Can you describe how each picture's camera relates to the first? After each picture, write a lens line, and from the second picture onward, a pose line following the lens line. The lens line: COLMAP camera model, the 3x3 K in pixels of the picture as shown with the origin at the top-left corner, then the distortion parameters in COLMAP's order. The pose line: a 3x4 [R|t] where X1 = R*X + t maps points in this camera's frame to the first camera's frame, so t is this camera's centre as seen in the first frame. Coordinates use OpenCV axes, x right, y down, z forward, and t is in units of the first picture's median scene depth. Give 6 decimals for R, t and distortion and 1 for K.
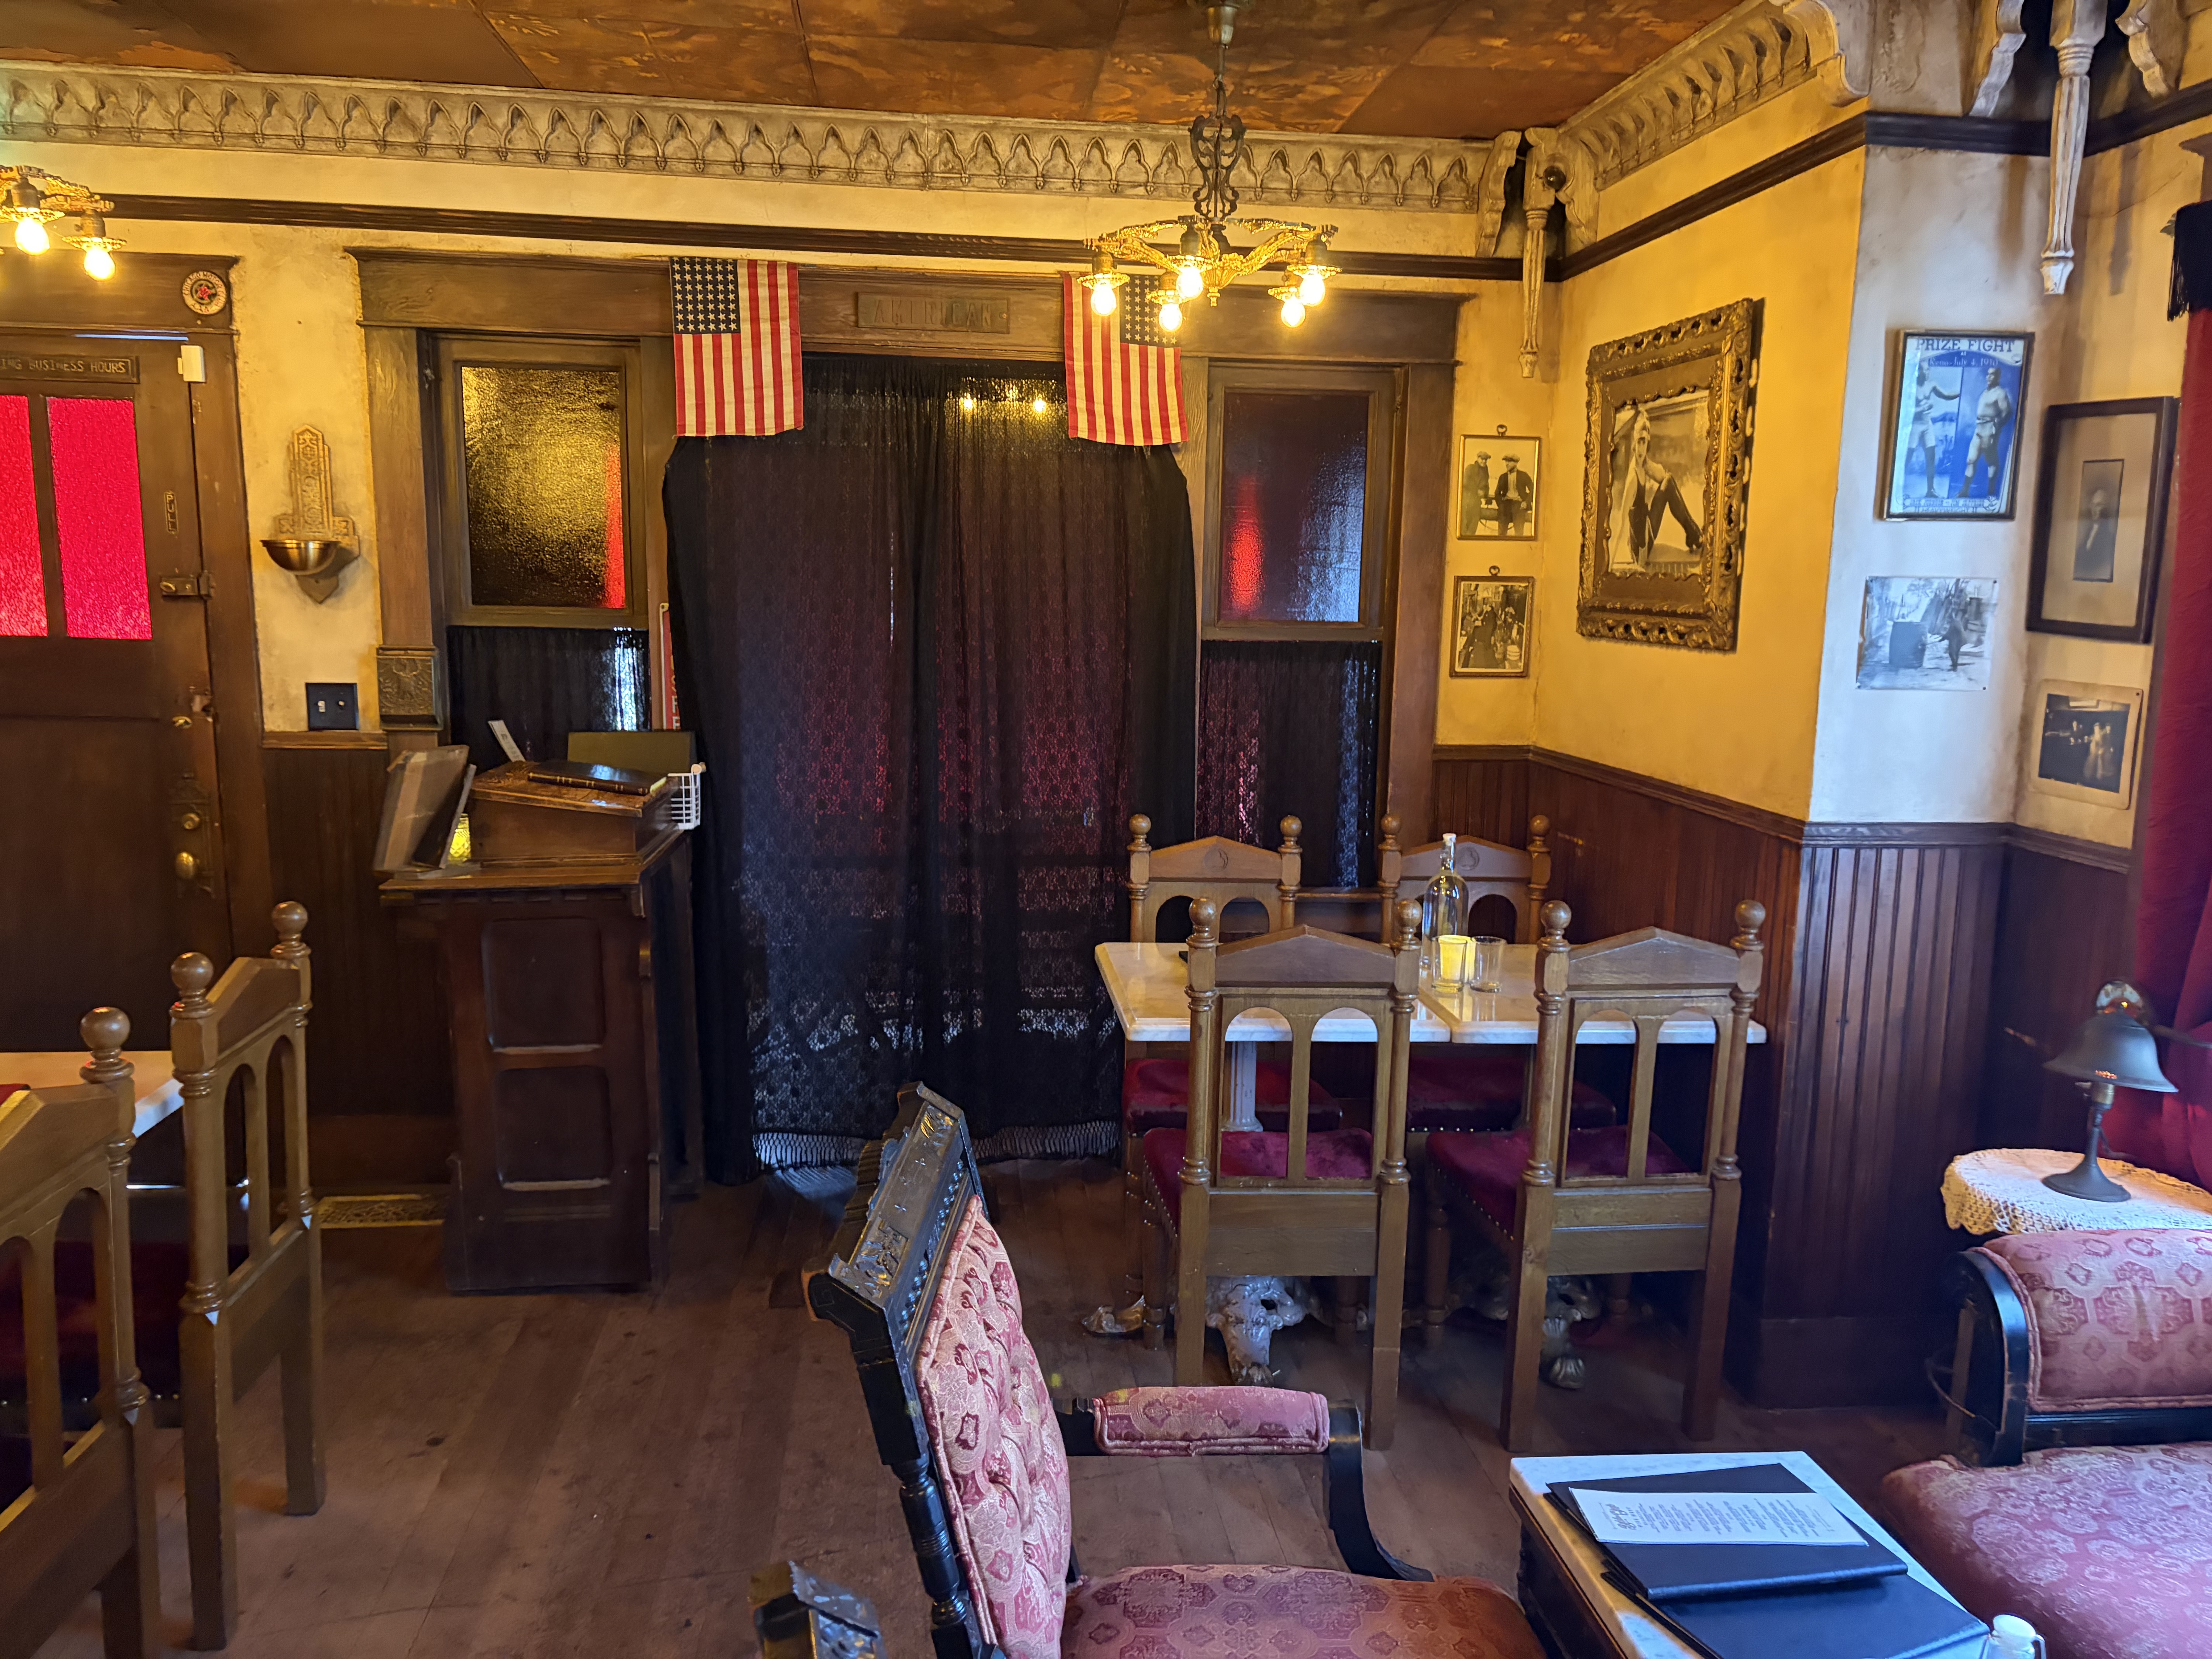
lens RADIAL K [[1689.5, 0, 1108.5], [0, 1689.5, 830.2], [0, 0, 1]] dist [0.023719, -0.022406]
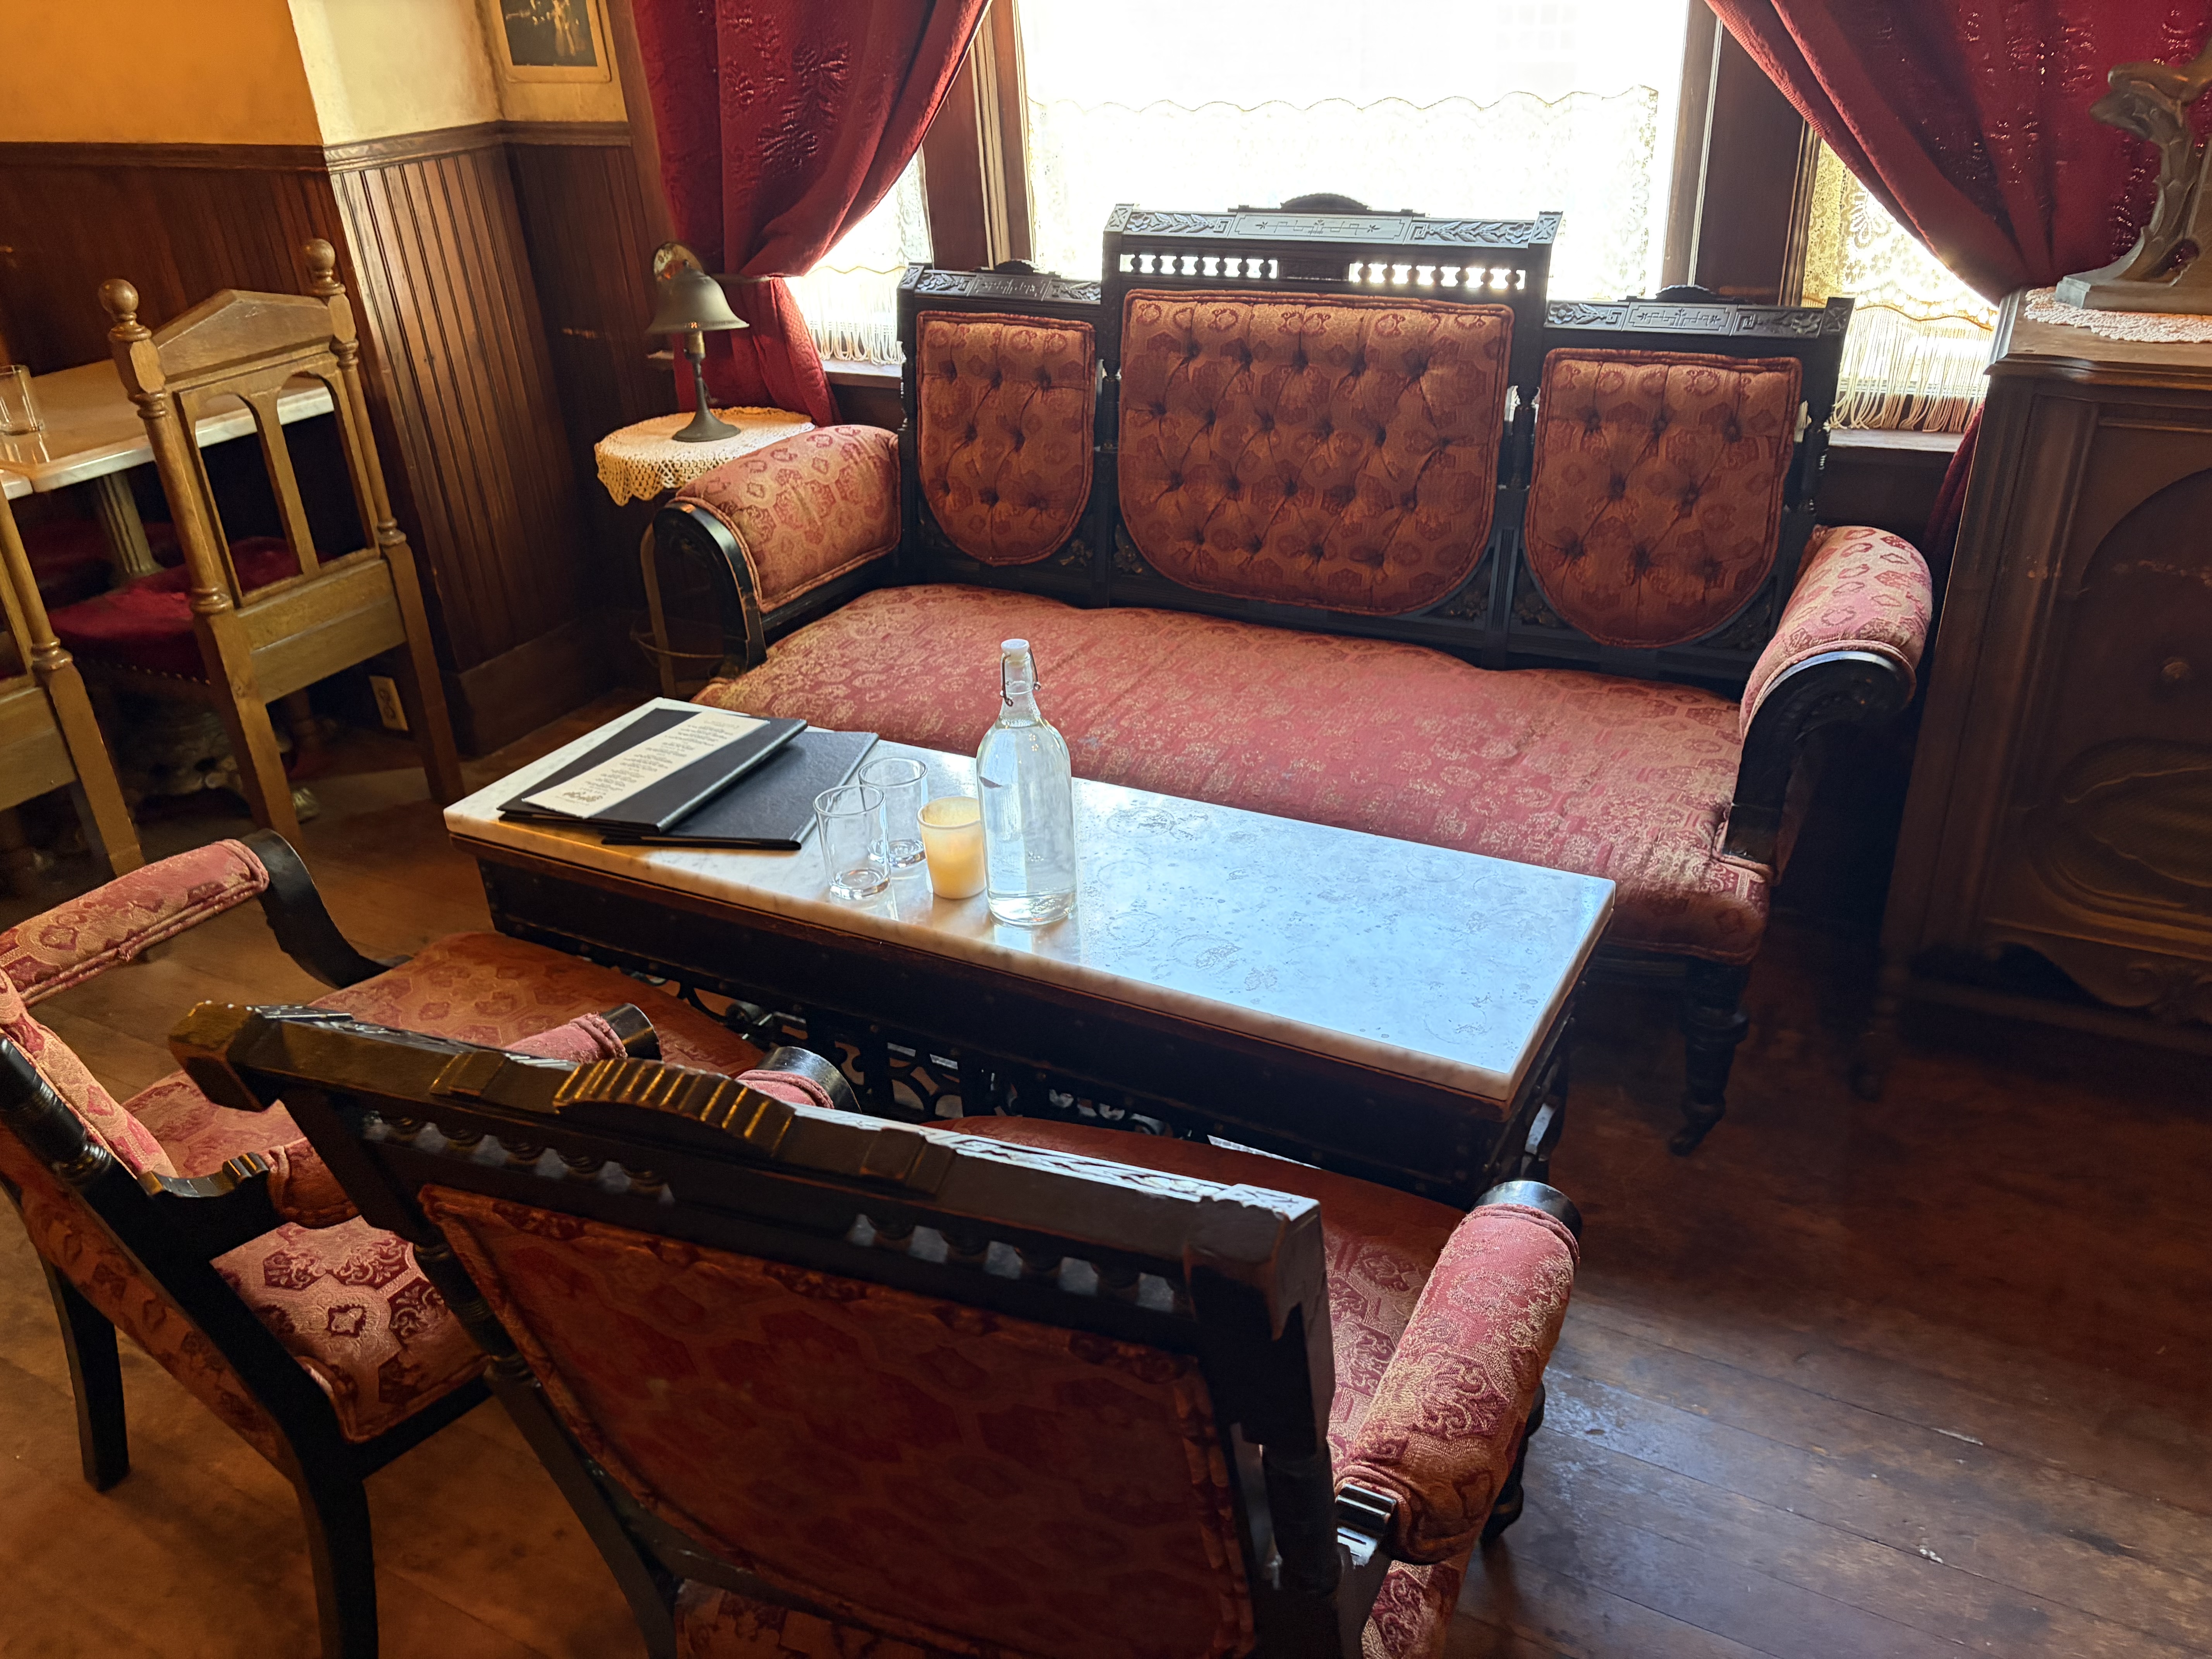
lens RADIAL K [[1689.5, 0, 1107.7], [0, 1689.5, 835.7], [0, 0, 1]] dist [0.023719, -0.022406]
pose [[0.572102, -0.428072, 0.699610, -0.159427], [0.187110, 0.898618, 0.396832, 0.047818], [-0.798555, -0.096124, 0.594198, 0.080081]]
